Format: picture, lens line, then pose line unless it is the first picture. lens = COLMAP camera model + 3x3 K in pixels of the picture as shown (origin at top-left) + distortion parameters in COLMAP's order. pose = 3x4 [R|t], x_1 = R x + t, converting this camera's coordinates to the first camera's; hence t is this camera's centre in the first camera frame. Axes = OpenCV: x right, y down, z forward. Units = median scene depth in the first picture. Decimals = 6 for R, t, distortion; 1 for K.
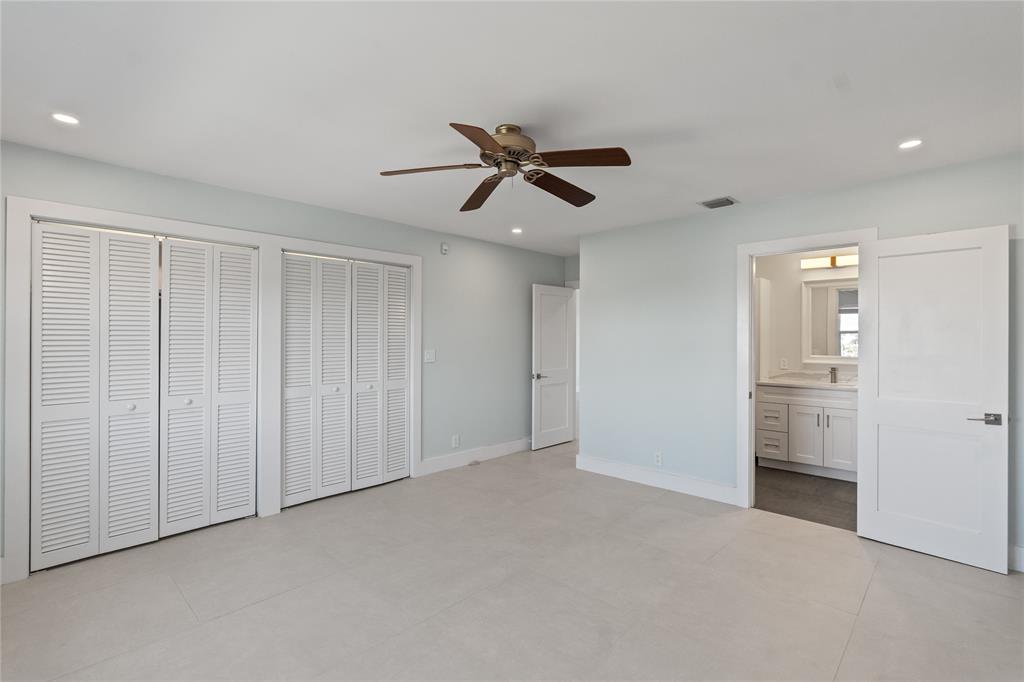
lens RADIAL K [[466.7, 0, 514.4], [0, 466.7, 338.4], [0, 0, 1]] dist [0.000027, 0.000268]
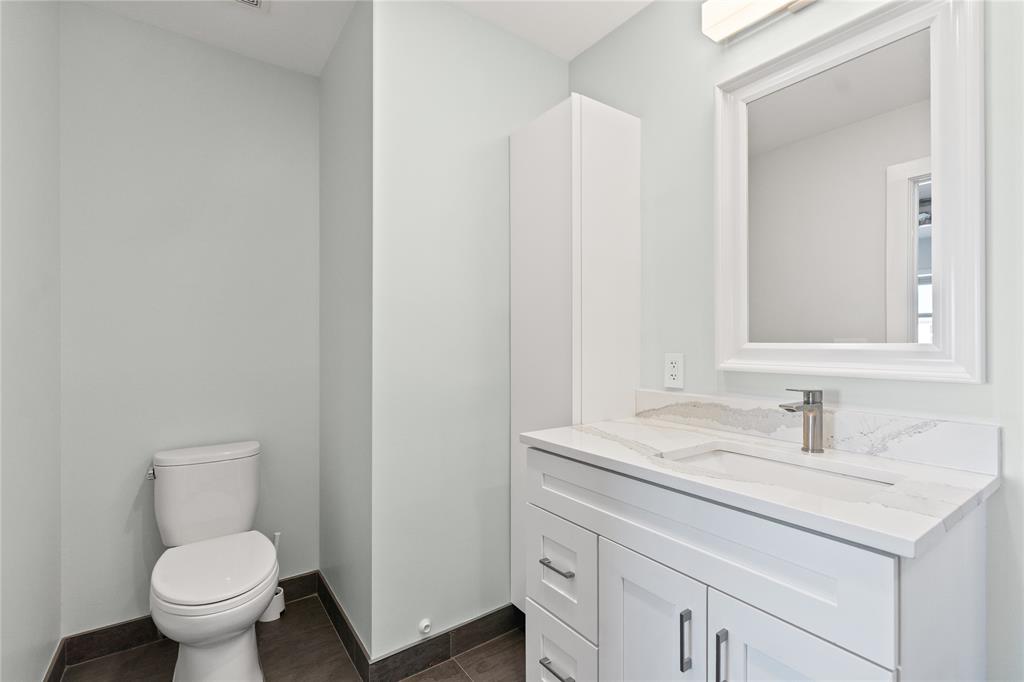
lens RADIAL K [[466.7, 0, 514.4], [0, 466.7, 338.4], [0, 0, 1]] dist [0.000027, 0.000268]
pose [[0.980606, -0.002561, -0.195970, 0.557902], [0.001885, 0.999992, -0.003636, 0.034489], [0.195978, 0.003196, 0.980603, 0.702074]]
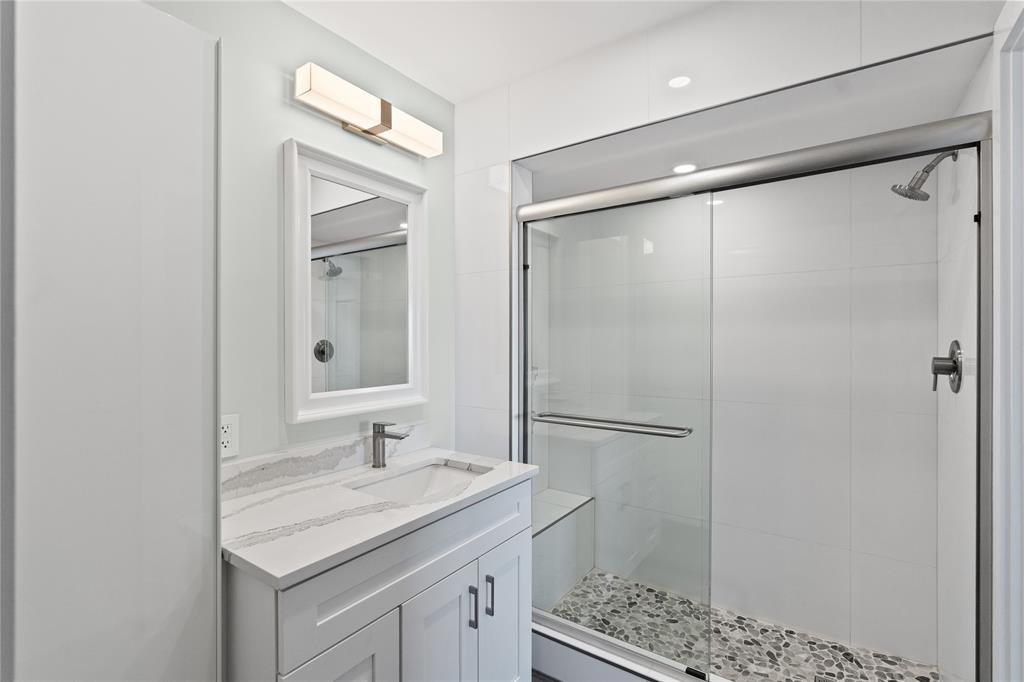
lens RADIAL K [[466.7, 0, 514.4], [0, 466.7, 338.4], [0, 0, 1]] dist [0.000027, 0.000268]
pose [[-0.148761, -0.000065, 0.988873, 0.314576], [0.000034, 1.000000, 0.000070, -0.000295], [-0.988873, 0.000044, -0.148761, 0.920463]]
